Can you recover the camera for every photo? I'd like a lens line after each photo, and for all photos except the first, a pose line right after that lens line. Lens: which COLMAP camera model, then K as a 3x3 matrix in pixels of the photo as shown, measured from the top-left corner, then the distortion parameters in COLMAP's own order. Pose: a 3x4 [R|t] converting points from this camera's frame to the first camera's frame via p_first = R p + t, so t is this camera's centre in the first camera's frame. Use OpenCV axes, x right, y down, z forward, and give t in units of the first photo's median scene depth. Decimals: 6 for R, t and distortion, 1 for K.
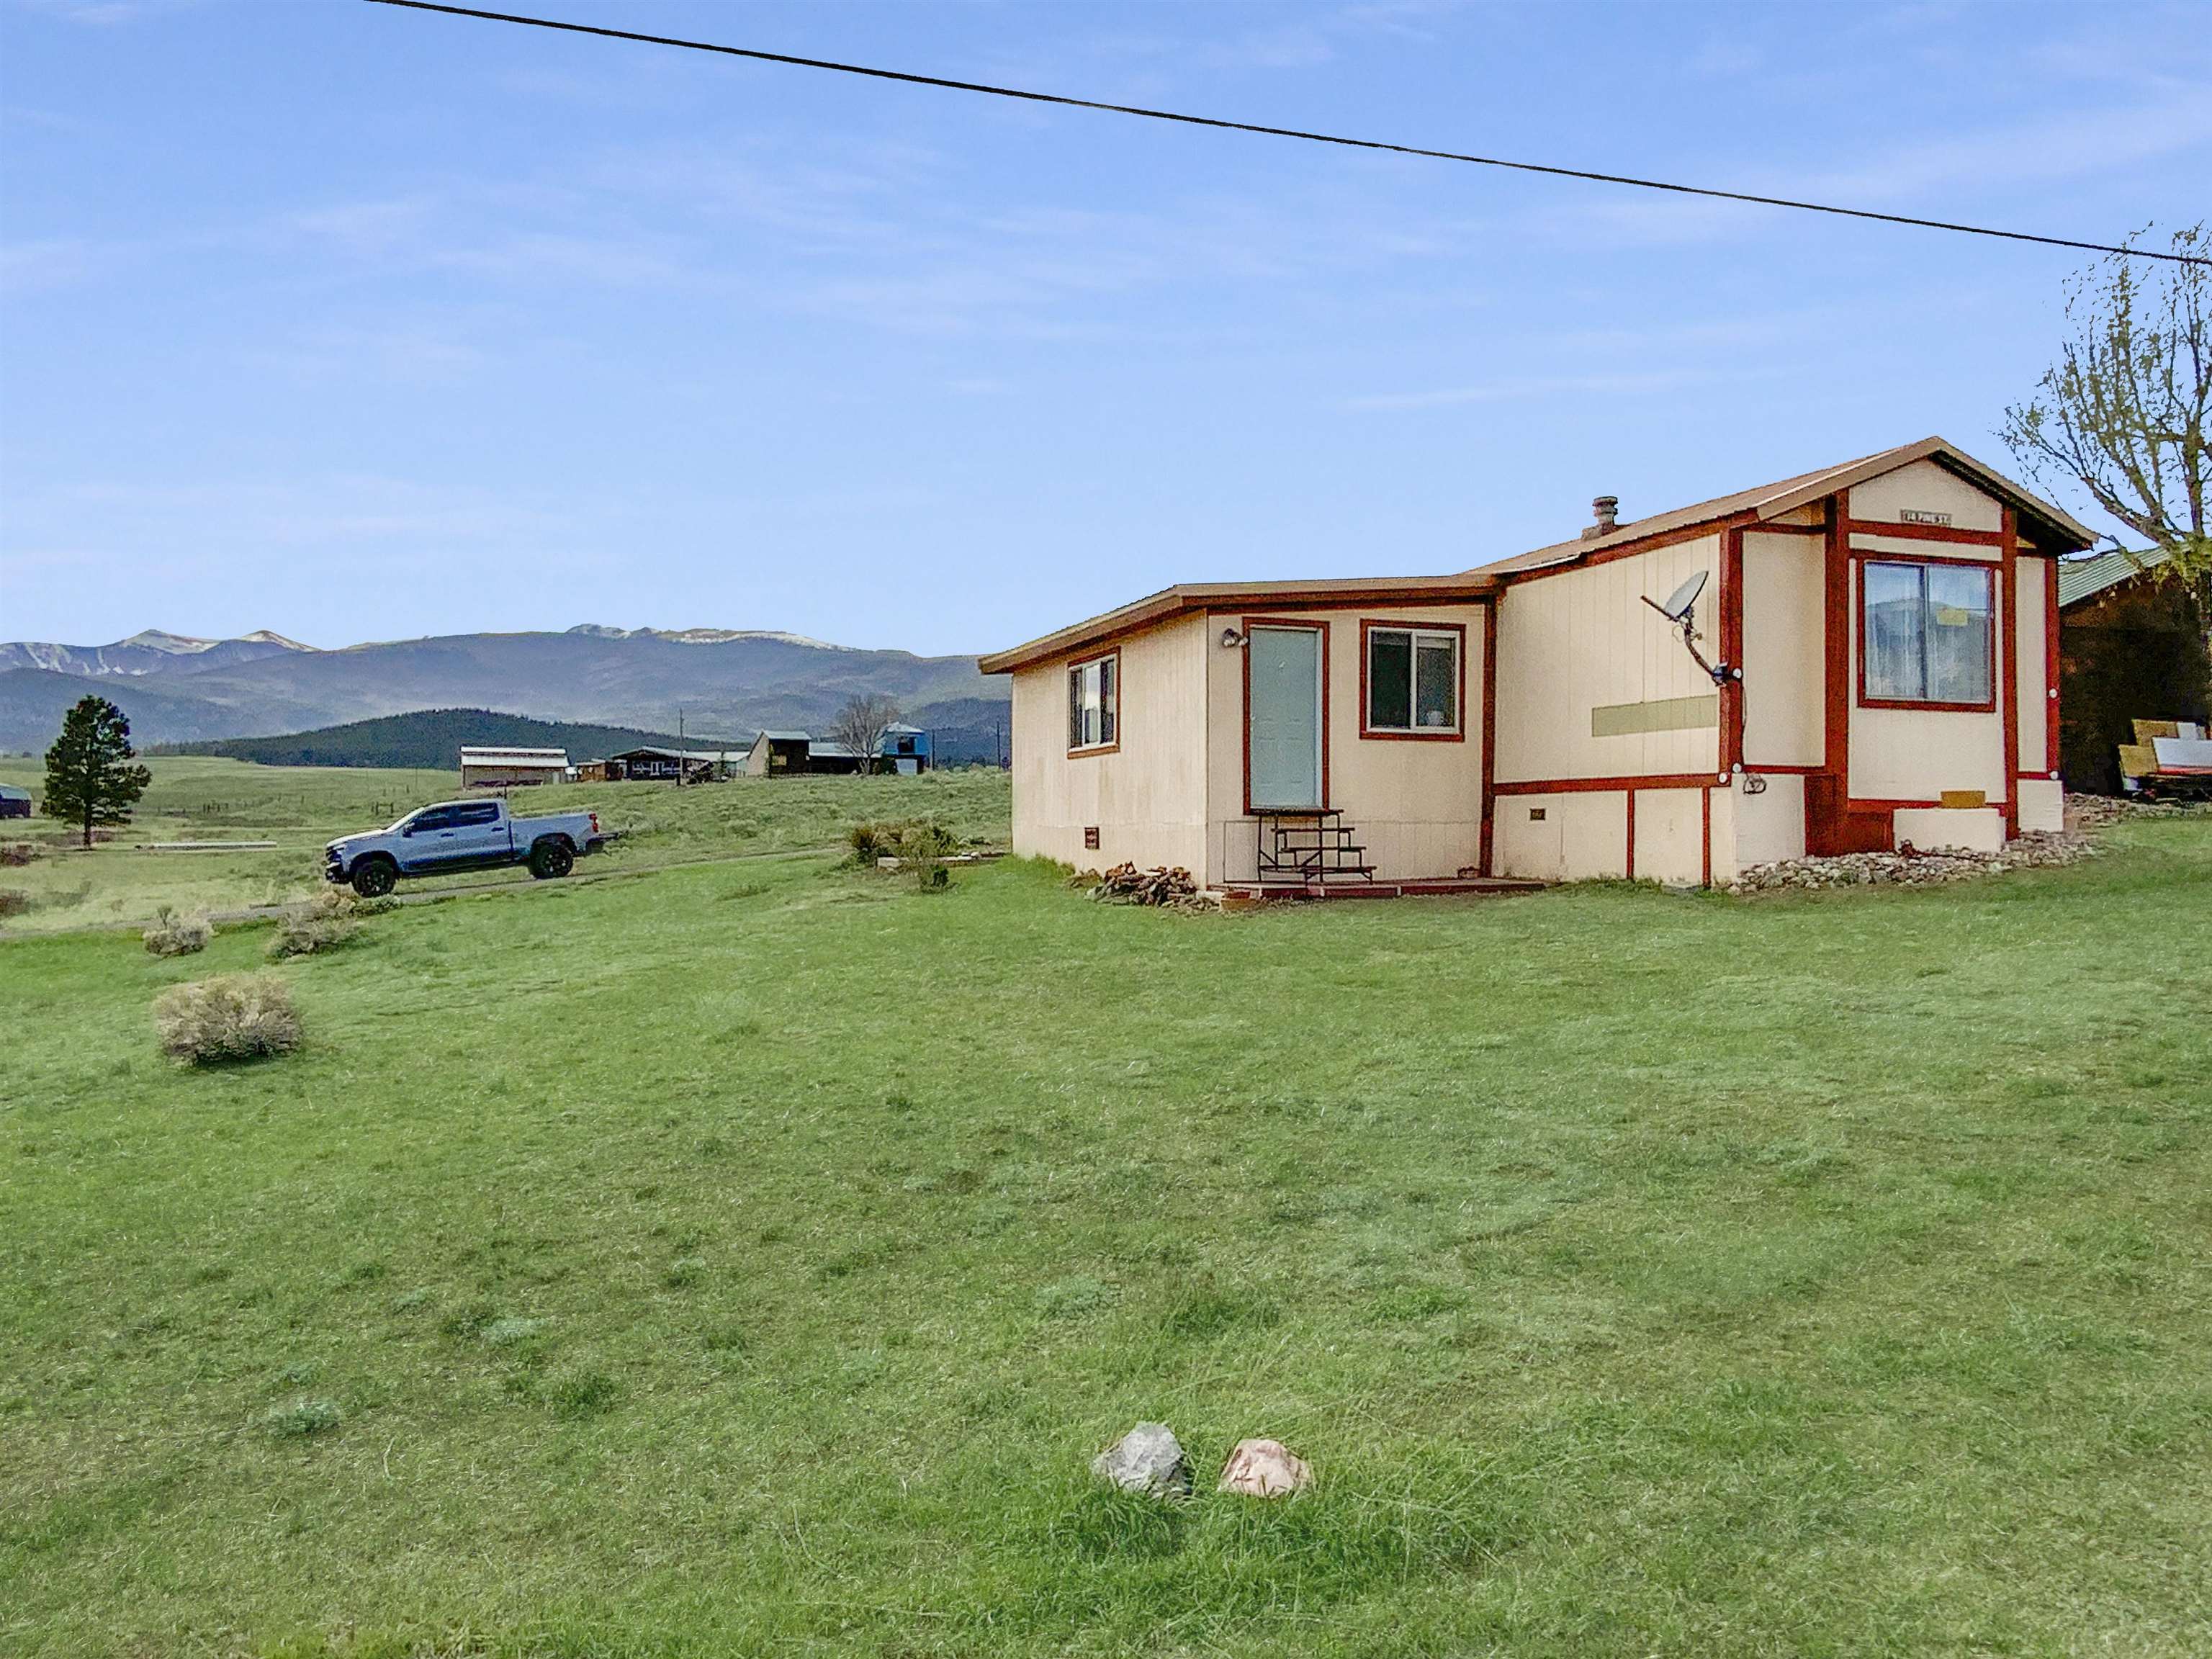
lens RADIAL K [[1479.9, 0, 1102.9], [0, 1479.9, 813.4], [0, 0, 1]] dist [0.007187, -0.000974]
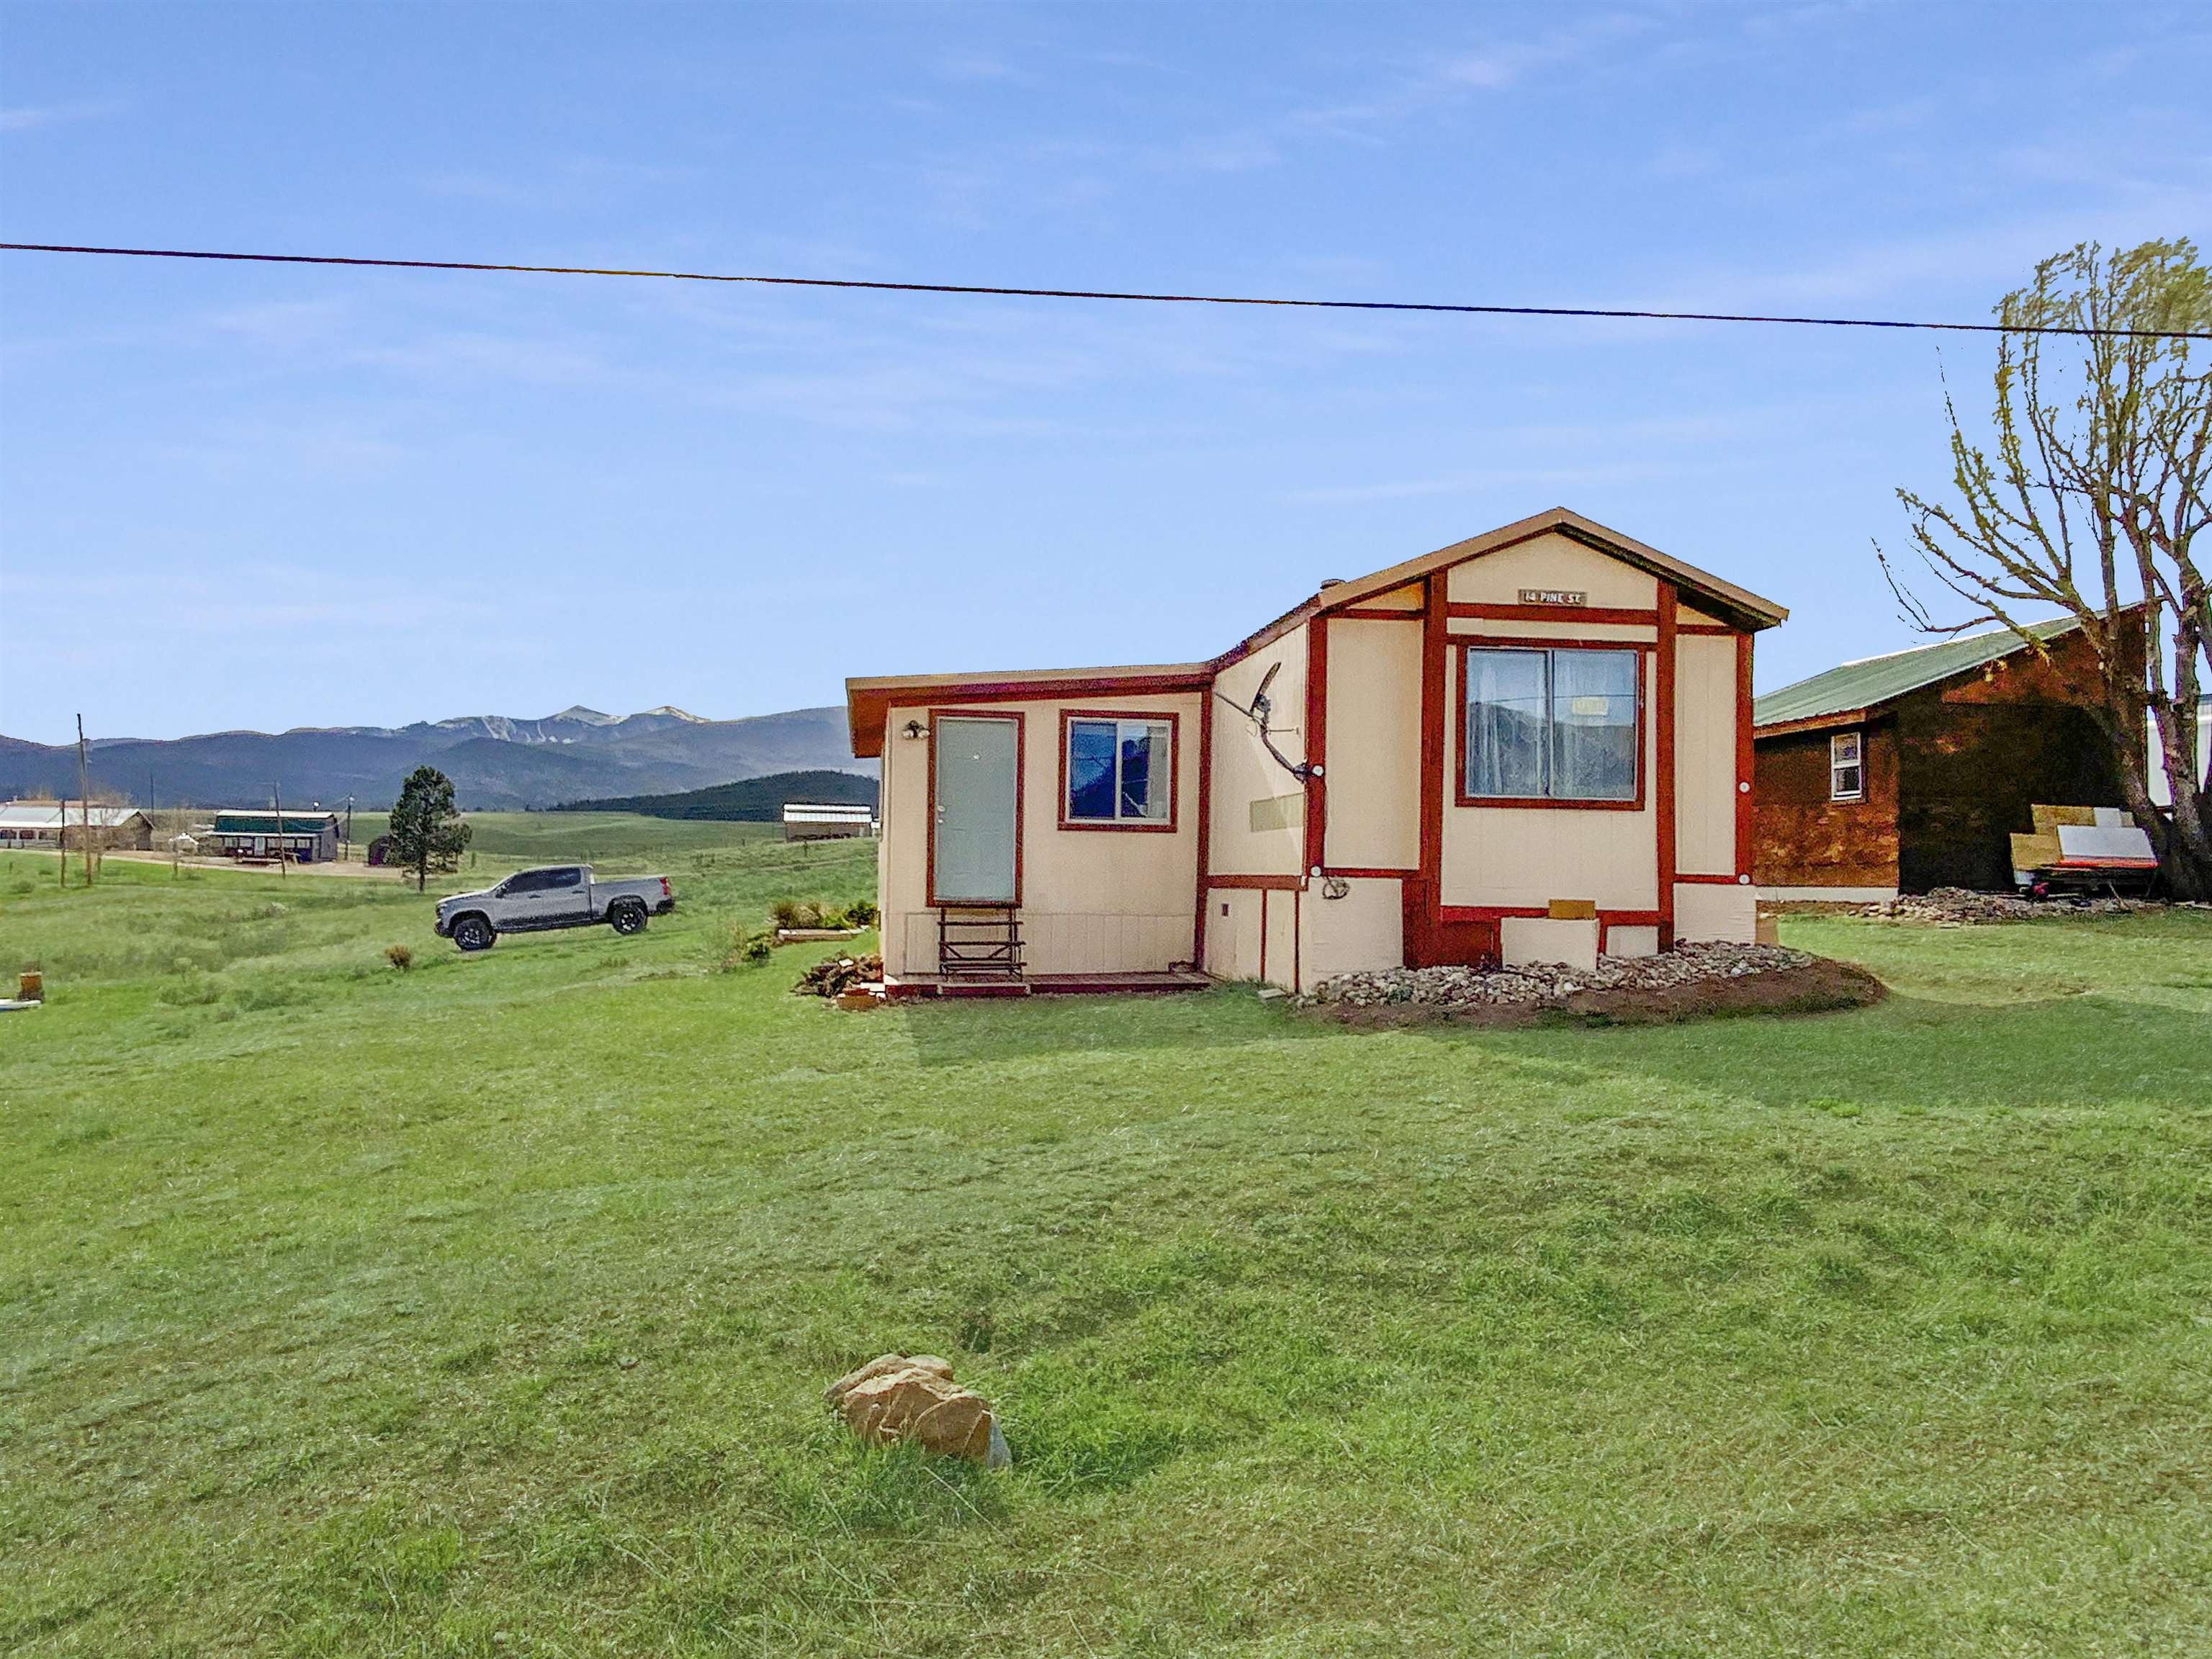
lens RADIAL K [[1371.8, 0, 1107.8], [0, 1371.8, 847.5], [0, 0, 1]] dist [0.030451, -0.002521]
pose [[0.985501, 0.006540, -0.169544, 0.372226], [-0.009052, 0.999860, -0.014051, -0.027164], [0.169428, 0.015382, 0.985422, 0.105430]]
